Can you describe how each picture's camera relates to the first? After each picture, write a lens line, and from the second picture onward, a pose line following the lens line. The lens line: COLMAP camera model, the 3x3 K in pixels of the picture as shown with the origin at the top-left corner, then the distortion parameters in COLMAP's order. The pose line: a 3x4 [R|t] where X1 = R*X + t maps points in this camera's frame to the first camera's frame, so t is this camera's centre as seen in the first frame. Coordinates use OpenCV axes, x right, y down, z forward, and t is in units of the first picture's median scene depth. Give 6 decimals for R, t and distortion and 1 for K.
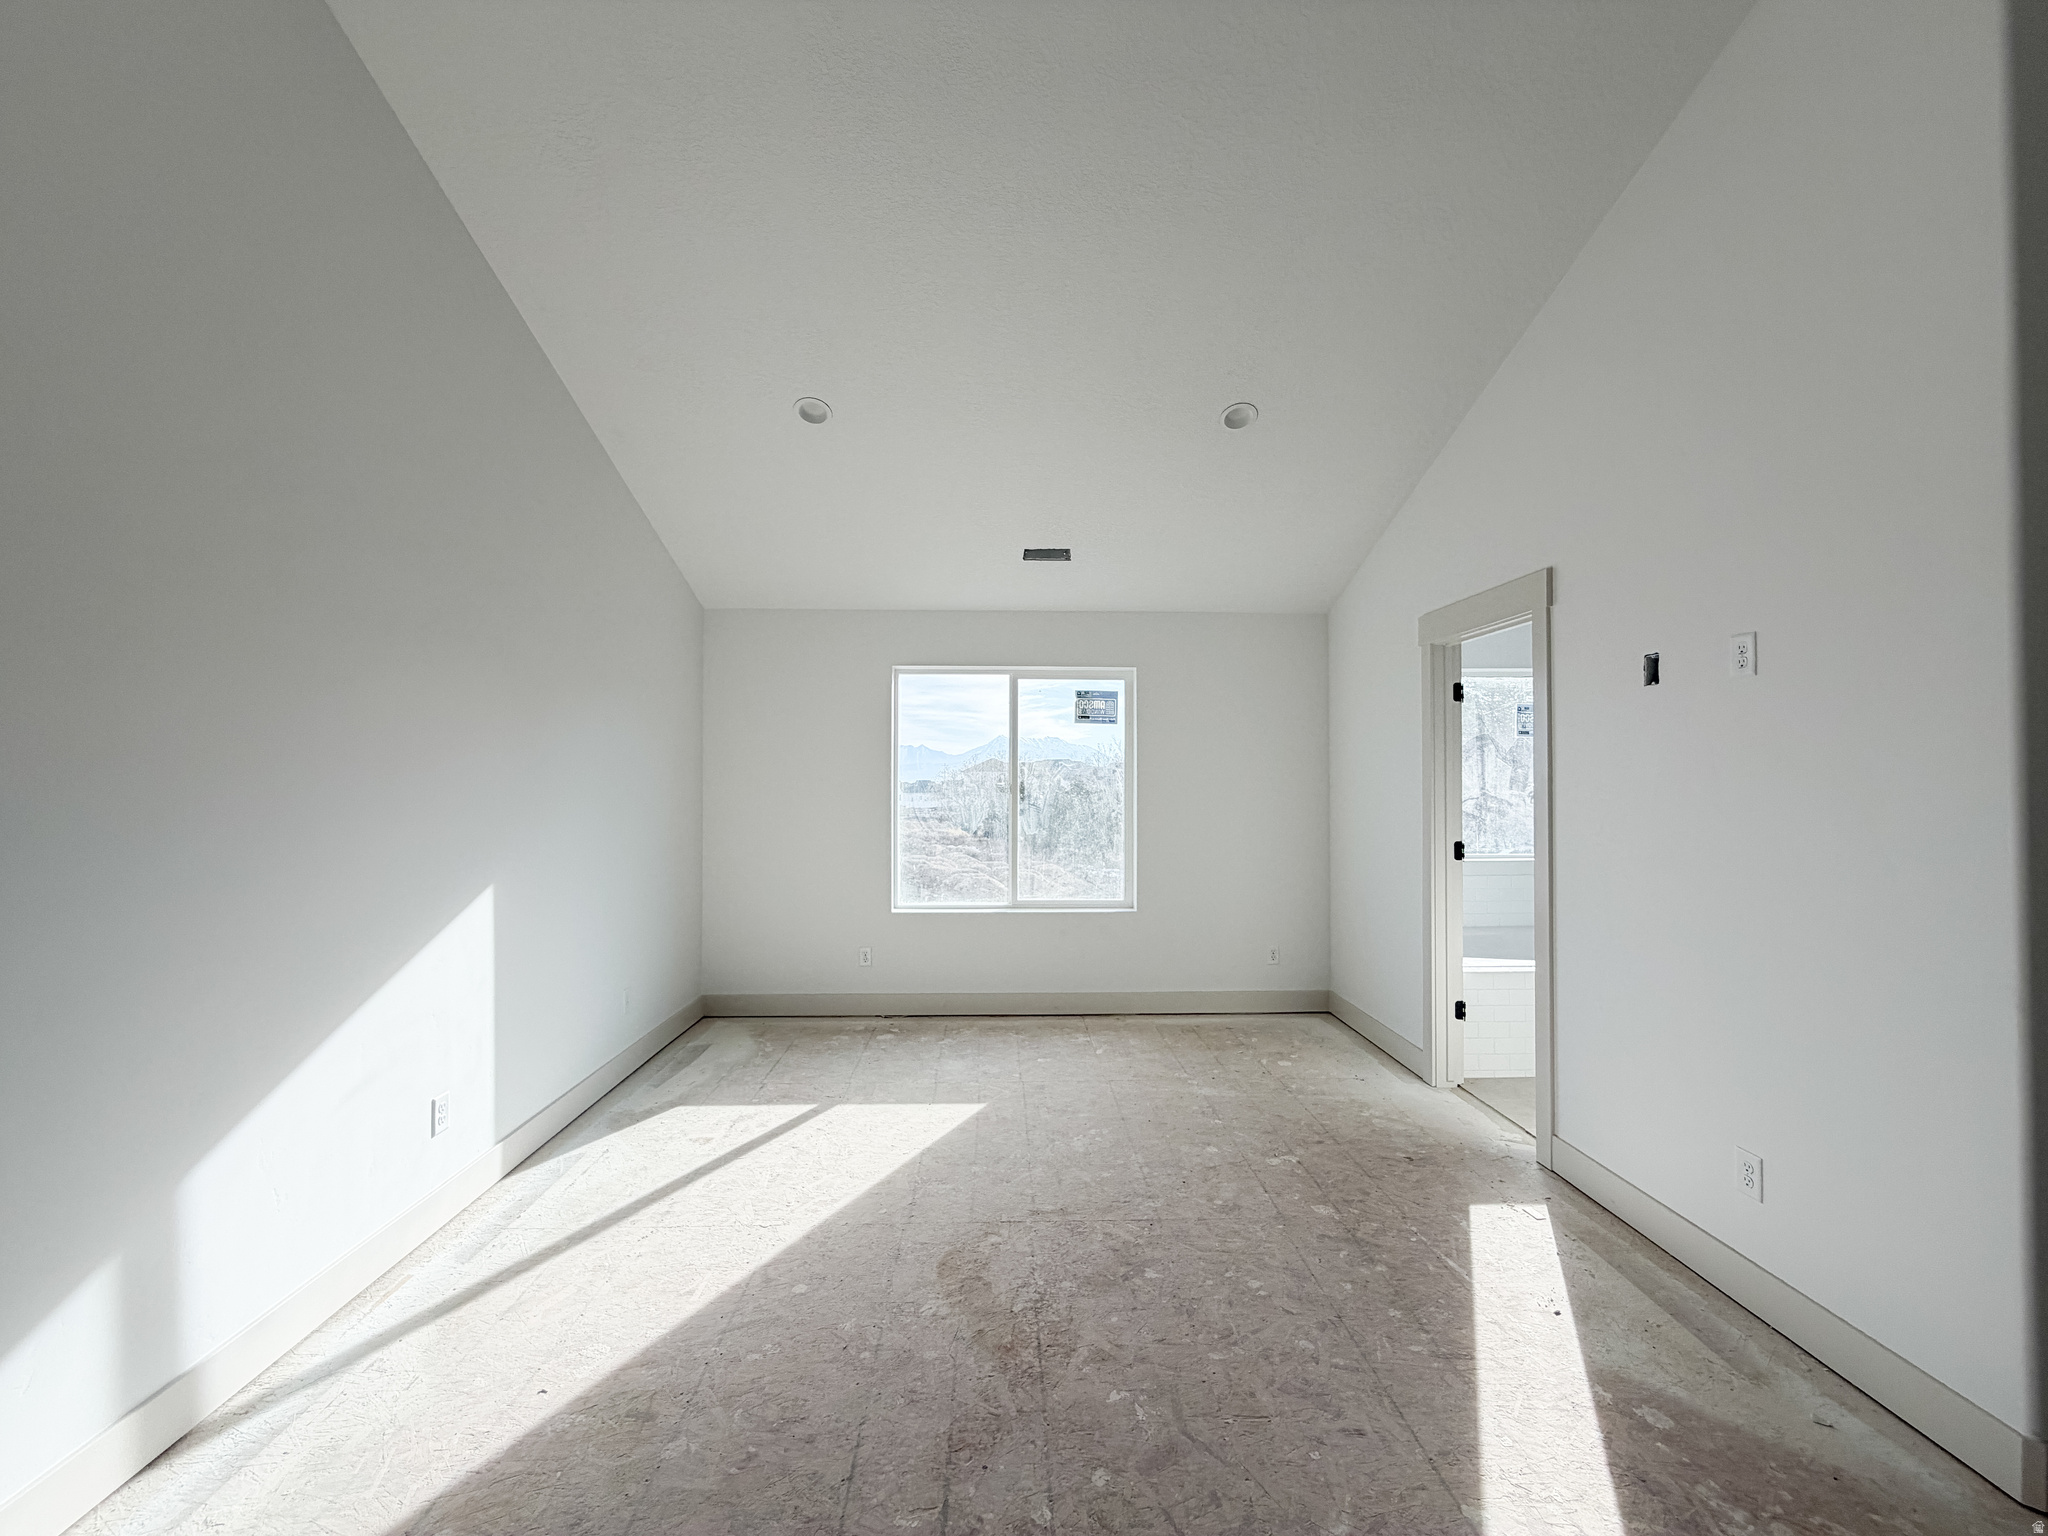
lens RADIAL K [[827.5, 0, 1031.3], [0, 827.5, 772.6], [0, 0, 1]] dist [0.018465, 0.000233]
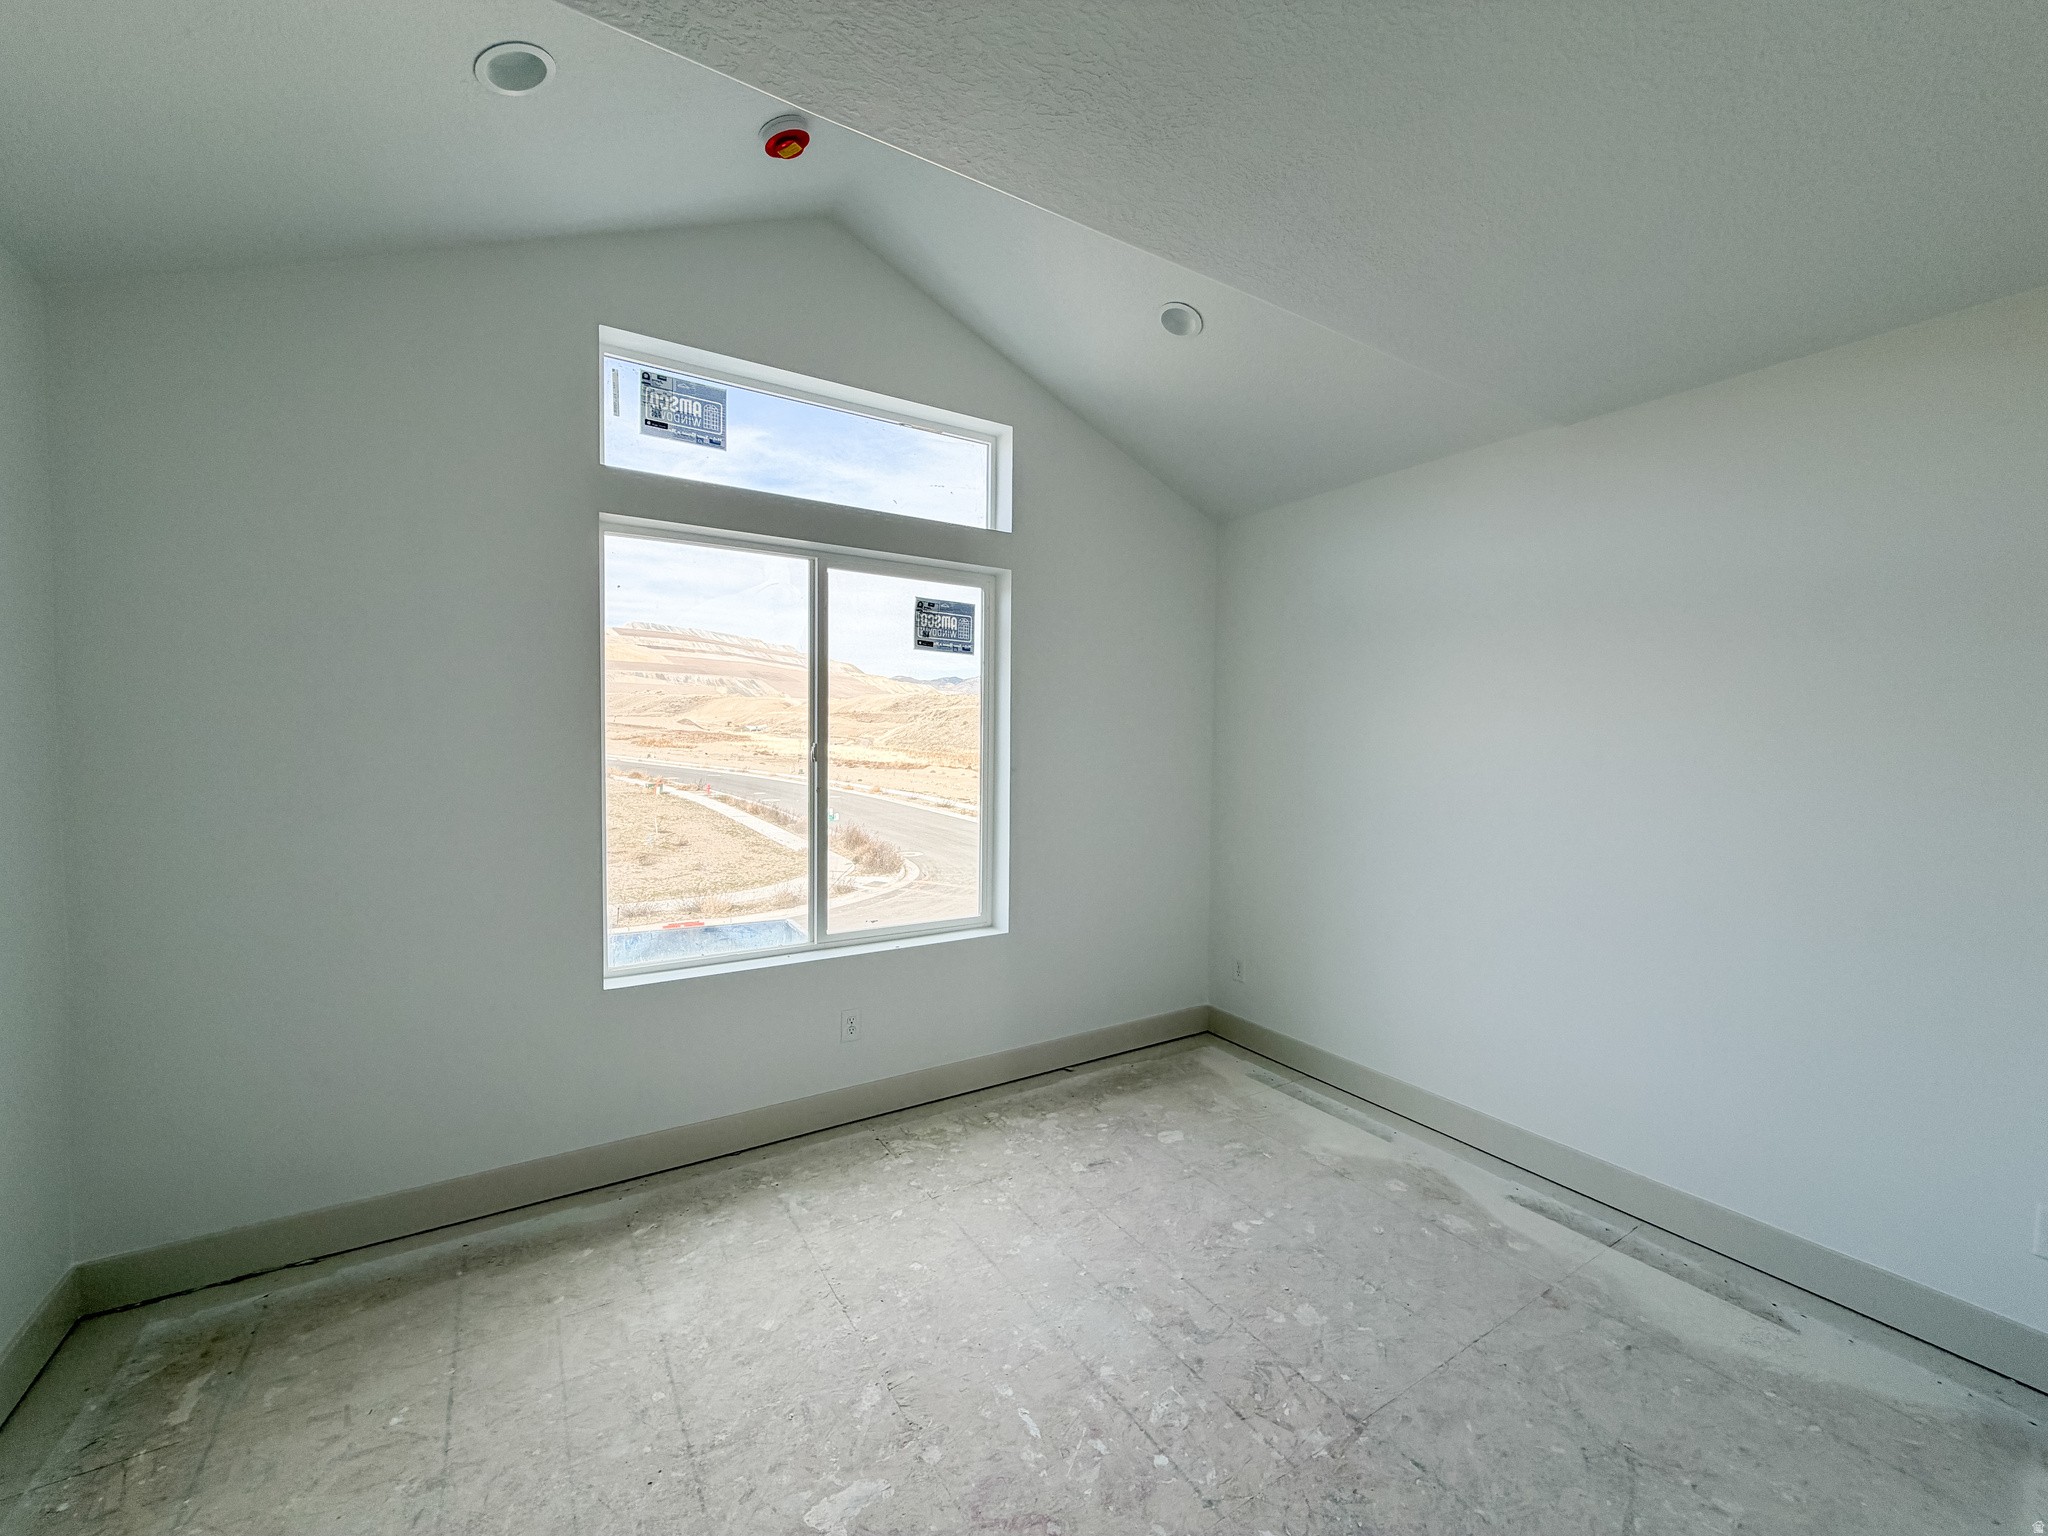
lens RADIAL K [[827.5, 0, 1033.8], [0, 827.5, 769.1], [0, 0, 1]] dist [0.018465, 0.000233]
pose [[0.855962, -0.019062, 0.516687, -0.198779], [-0.011598, 0.998361, 0.056047, -0.004919], [-0.516909, -0.053967, 0.854338, 0.403838]]
